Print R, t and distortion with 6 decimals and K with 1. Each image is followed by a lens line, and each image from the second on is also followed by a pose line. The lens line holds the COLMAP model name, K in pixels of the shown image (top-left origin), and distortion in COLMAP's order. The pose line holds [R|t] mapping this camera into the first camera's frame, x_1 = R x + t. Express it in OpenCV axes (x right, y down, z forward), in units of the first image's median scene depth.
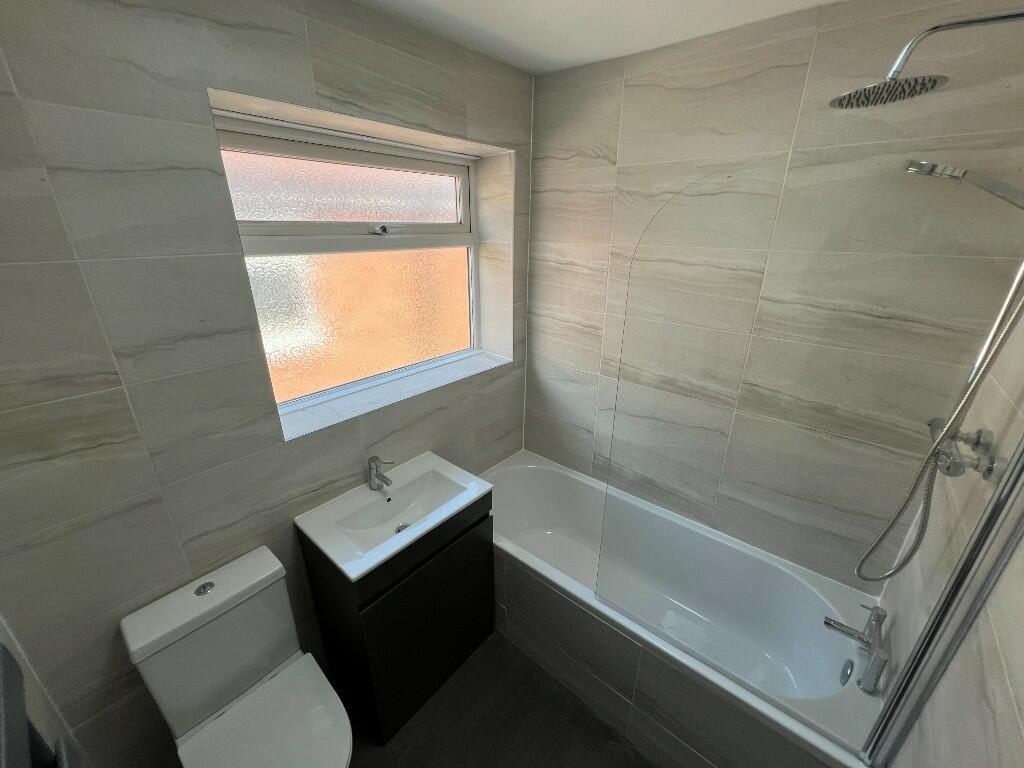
lens RADIAL K [[412.3, 0, 514.4], [0, 412.3, 385.6], [0, 0, 1]] dist [-0.002825, 0.001068]
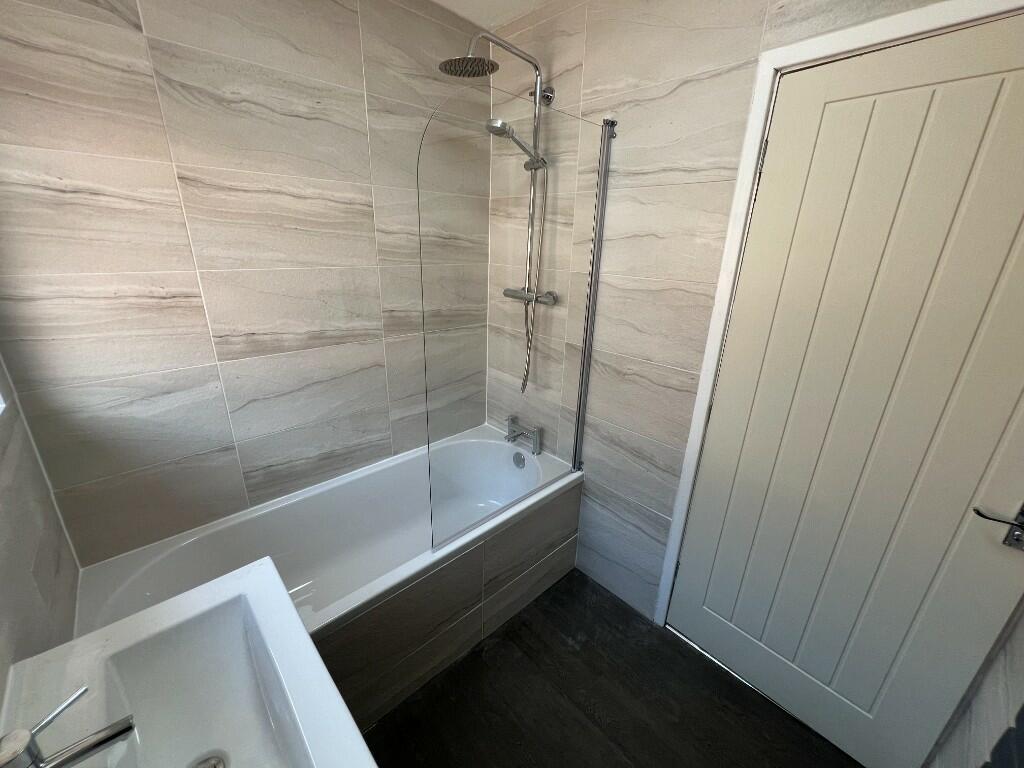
lens RADIAL K [[412.3, 0, 513.7], [0, 412.3, 382.7], [0, 0, 1]] dist [-0.002825, 0.001068]
pose [[0.110373, -0.336360, 0.935243, -0.465691], [0.332078, 0.899395, 0.284277, -0.032023], [-0.936772, 0.279197, 0.210966, 0.463999]]
